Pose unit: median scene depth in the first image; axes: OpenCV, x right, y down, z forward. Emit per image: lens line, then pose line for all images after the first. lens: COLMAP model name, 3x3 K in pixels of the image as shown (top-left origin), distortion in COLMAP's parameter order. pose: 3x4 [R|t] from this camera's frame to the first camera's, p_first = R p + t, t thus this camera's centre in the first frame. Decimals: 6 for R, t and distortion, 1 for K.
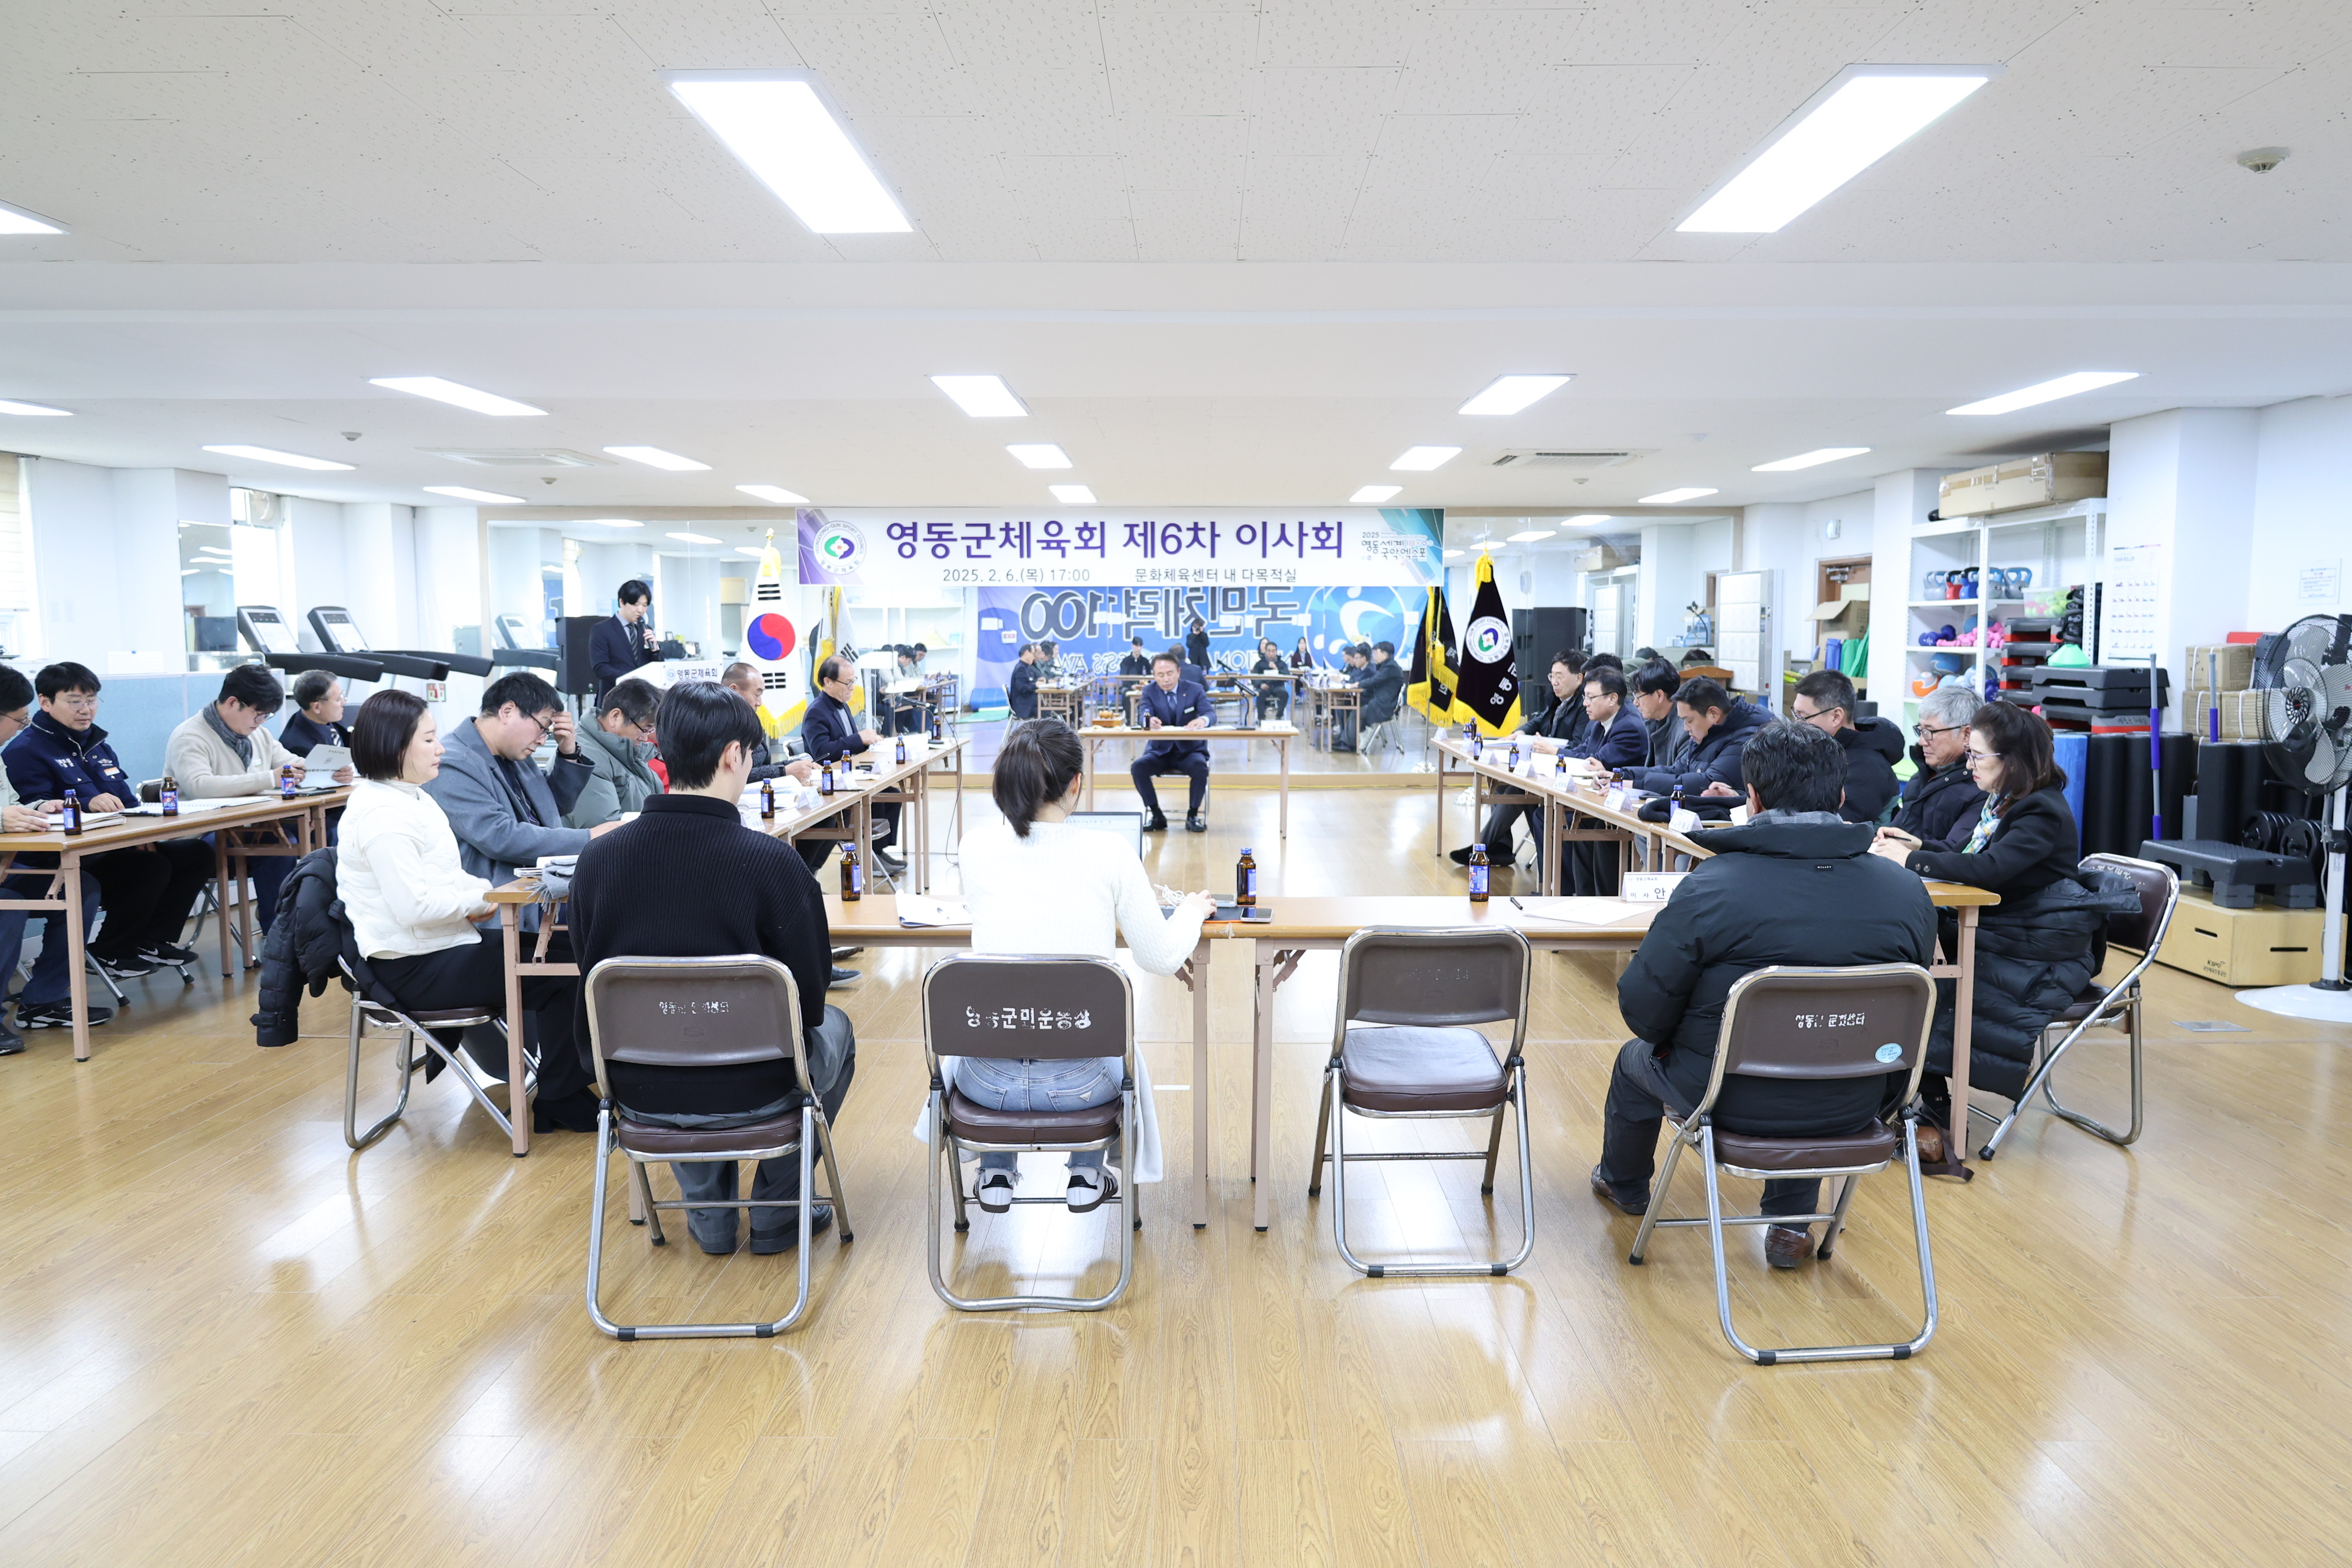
lens RADIAL K [[1594.9, 0, 1186.5], [0, 1594.9, 778.0], [0, 0, 1]] dist [-0.016423, 0.000190]
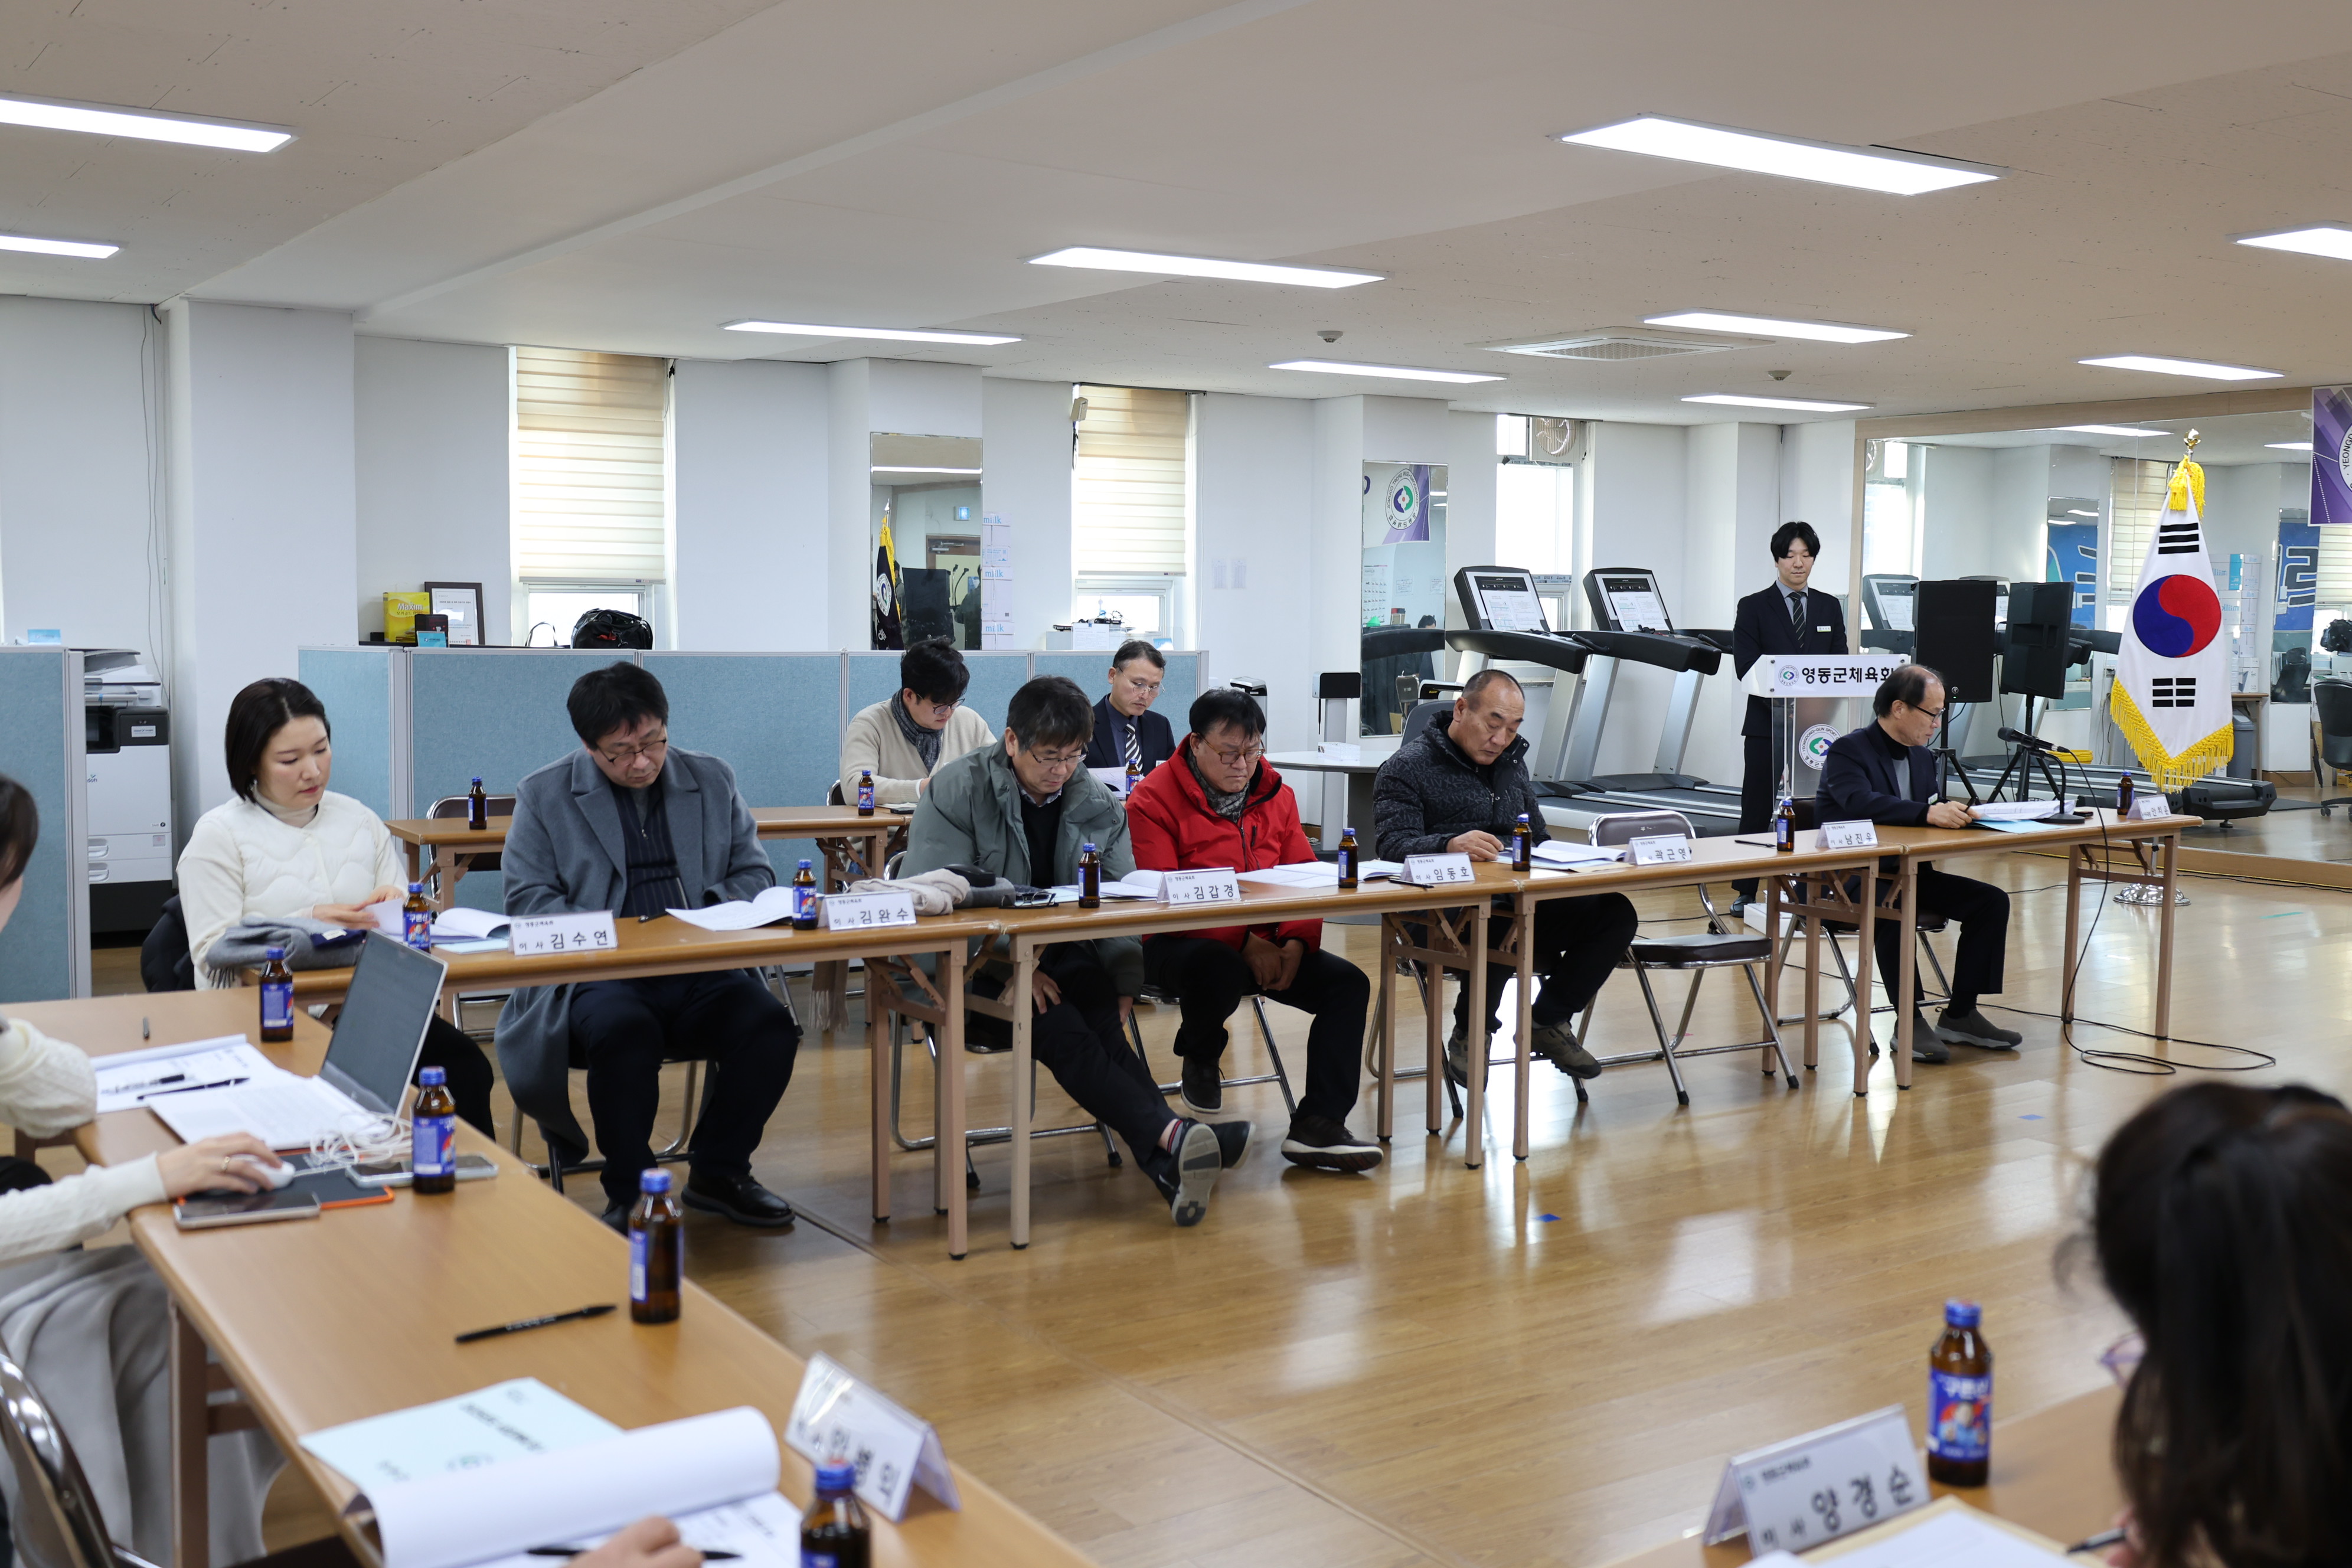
lens RADIAL K [[2273.1, 0, 1187.4], [0, 2273.1, 774.6], [0, 0, 1]] dist [-0.006291, 0.000000]
pose [[0.567717, 0.066097, -0.820566, 0.195714], [-0.080764, 0.996435, 0.024386, -0.021093], [0.819252, 0.052428, 0.571031, 0.222787]]
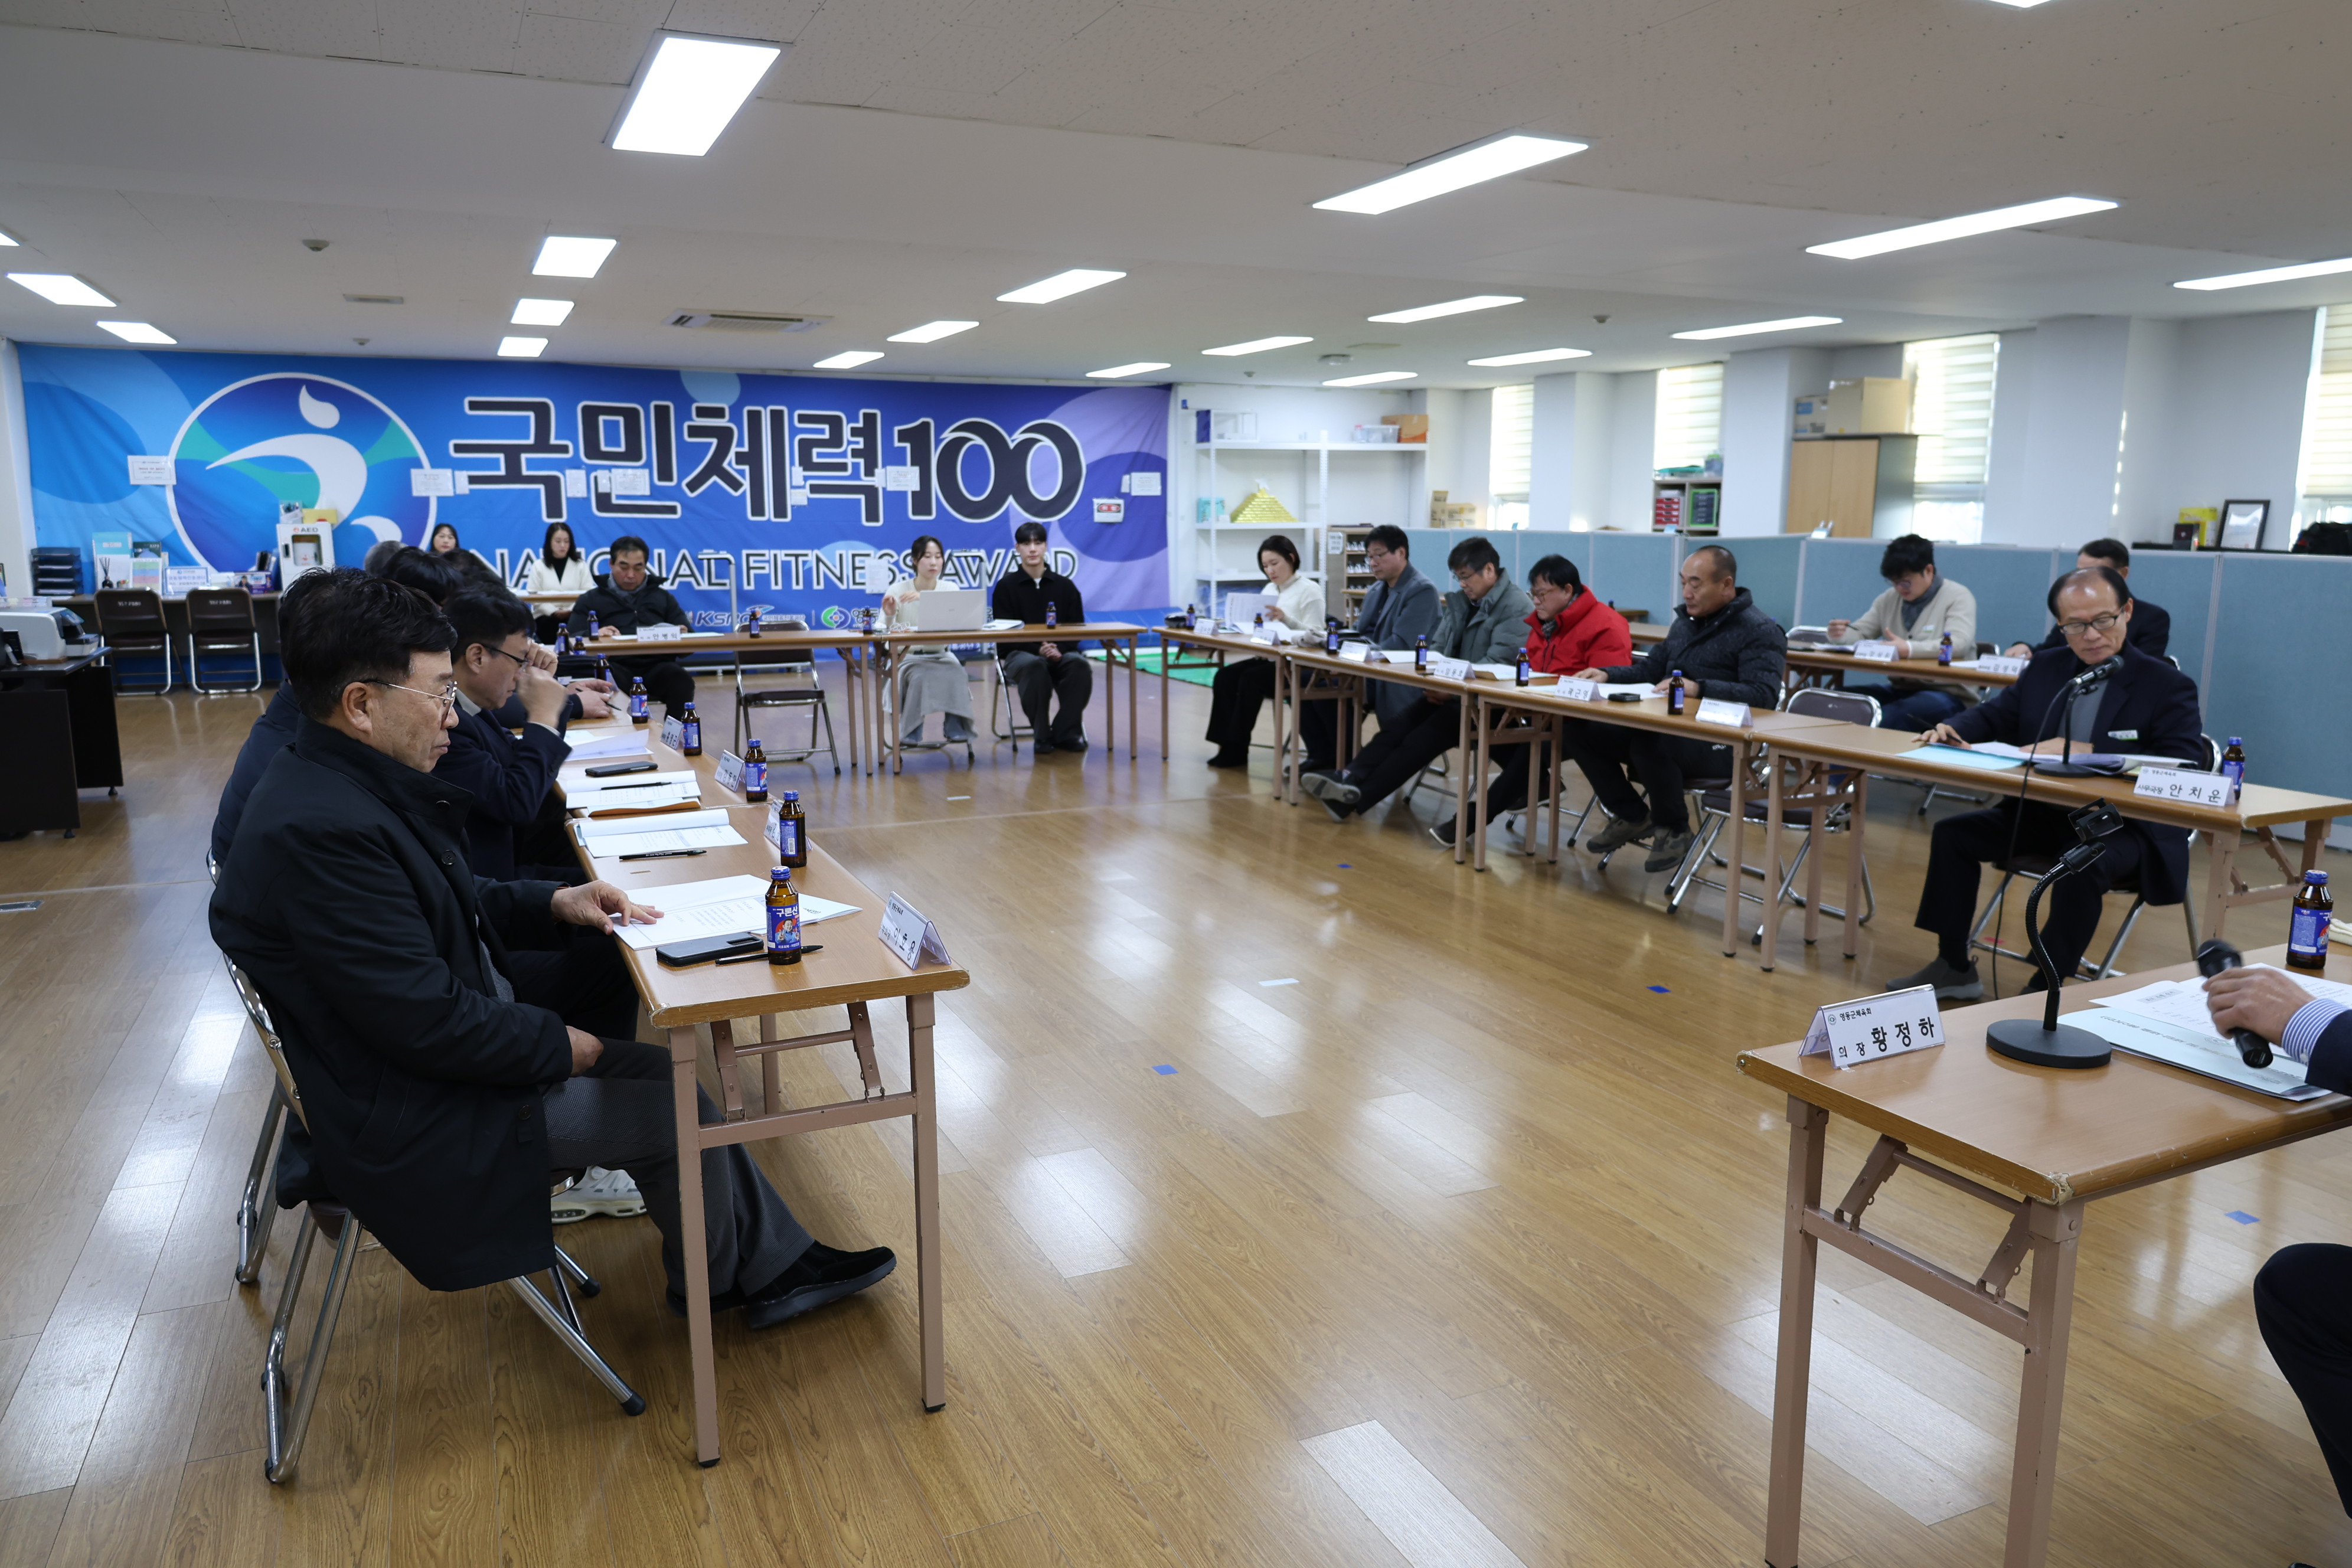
lens RADIAL K [[1594.9, 0, 1190.6], [0, 1594.9, 770.5], [0, 0, 1]] dist [-0.016423, 0.000190]
pose [[-0.904436, 0.064116, -0.421763, 0.151787], [-0.042737, 0.970051, 0.239112, -0.074082], [0.424463, 0.234287, -0.874609, 0.847035]]
